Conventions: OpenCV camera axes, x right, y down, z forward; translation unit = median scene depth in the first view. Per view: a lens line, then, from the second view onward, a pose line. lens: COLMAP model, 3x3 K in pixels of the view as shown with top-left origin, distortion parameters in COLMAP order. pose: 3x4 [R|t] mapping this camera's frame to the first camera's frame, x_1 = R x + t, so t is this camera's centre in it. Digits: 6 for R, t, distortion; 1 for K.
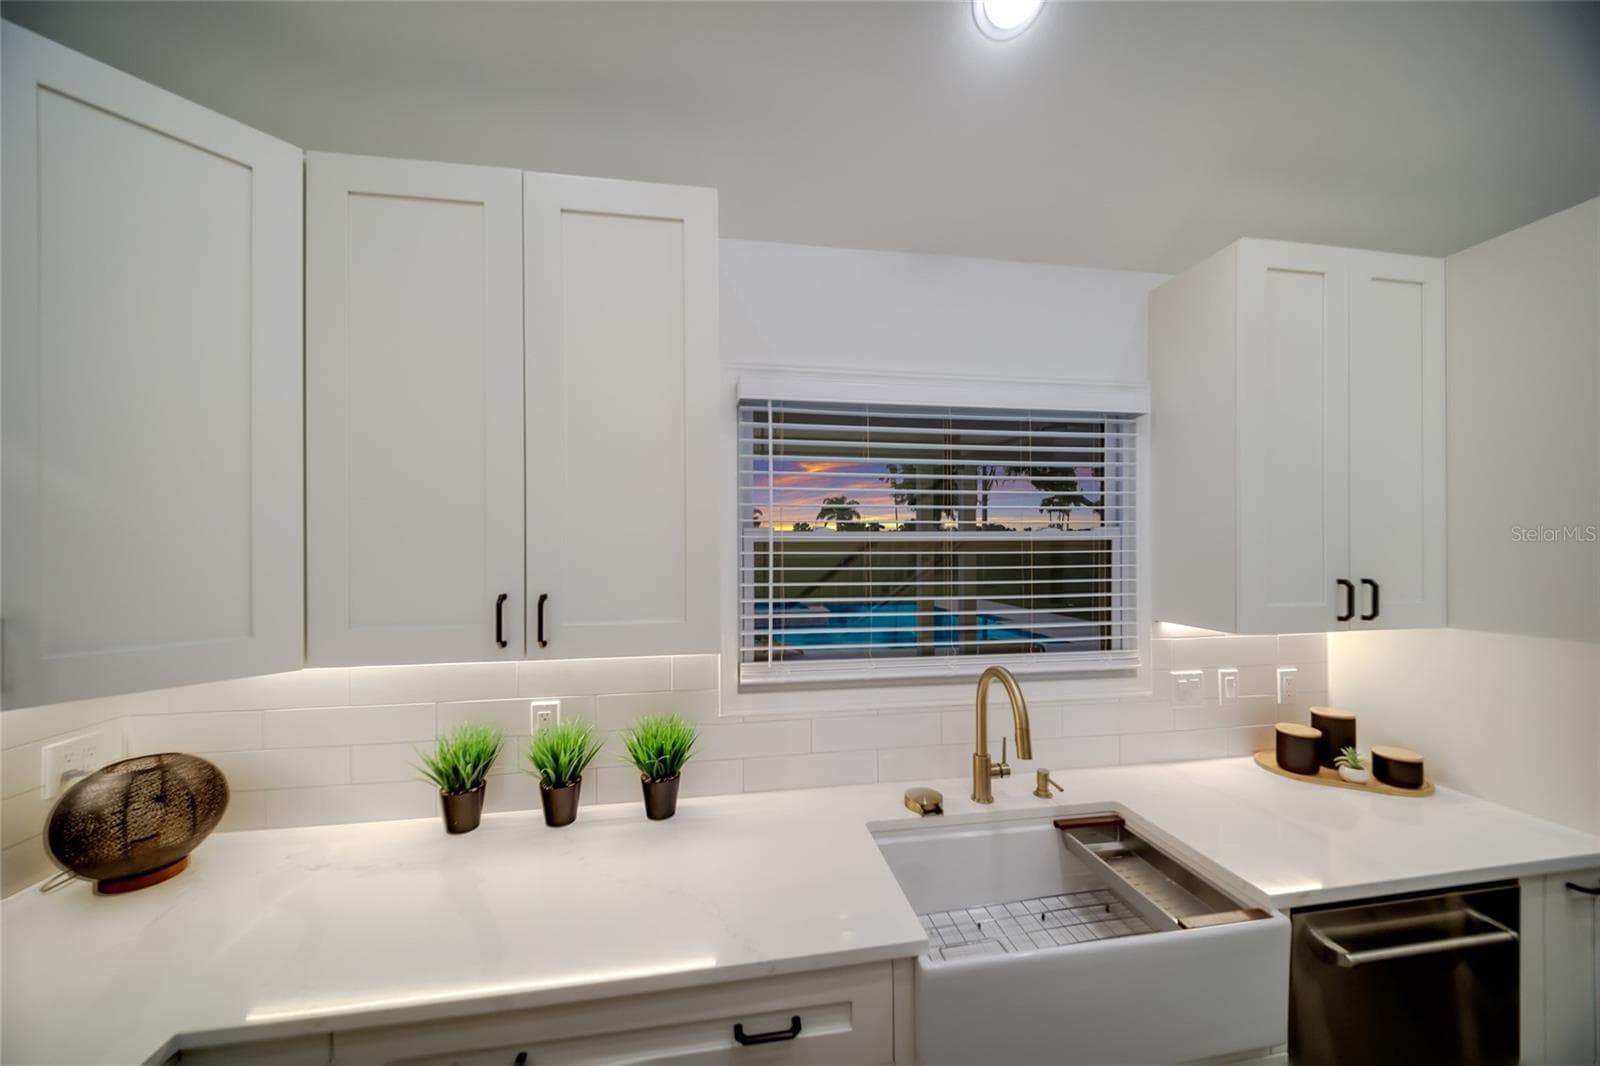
lens RADIAL K [[567.4, 0, 804.2], [0, 567.4, 518.7], [0, 0, 1]] dist [0.000076, -0.001636]
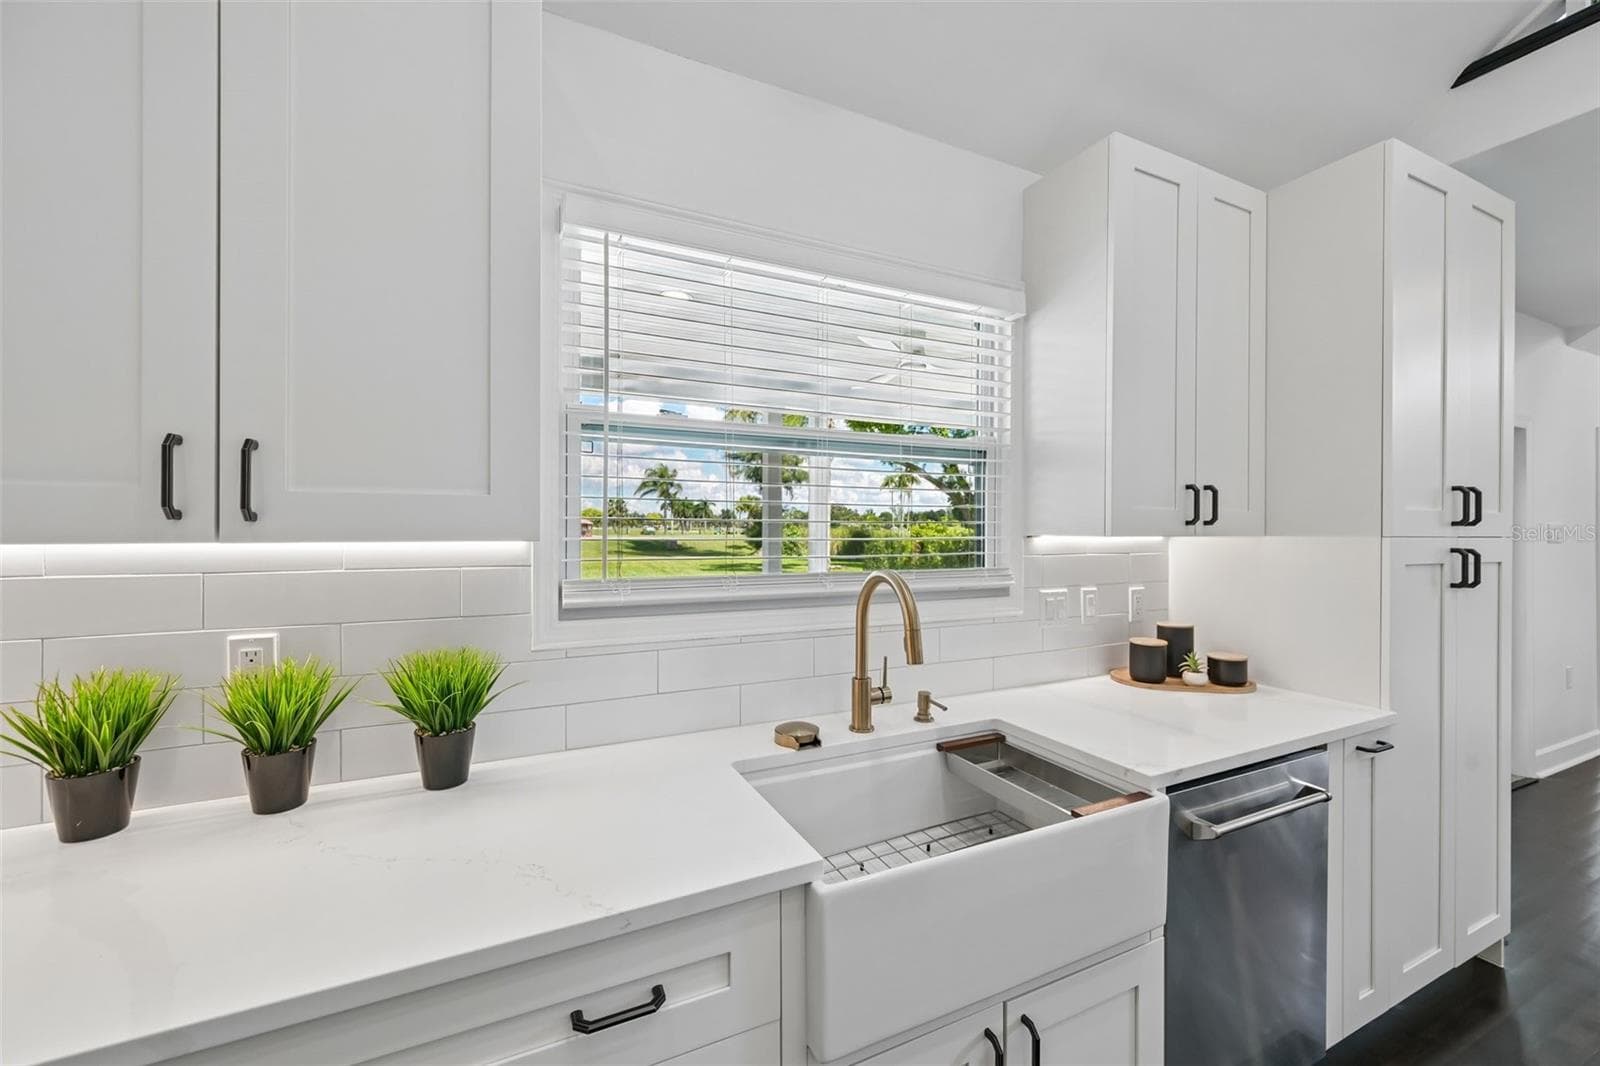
lens RADIAL K [[635.1, 0, 802.7], [0, 635.1, 537.5], [0, 0, 1]] dist [-0.004089, -0.000439]
pose [[0.956583, 0.005321, 0.291412, -0.057477], [-0.006884, 0.999967, 0.004336, 0.207481], [-0.291379, -0.006154, 0.956588, 0.106926]]
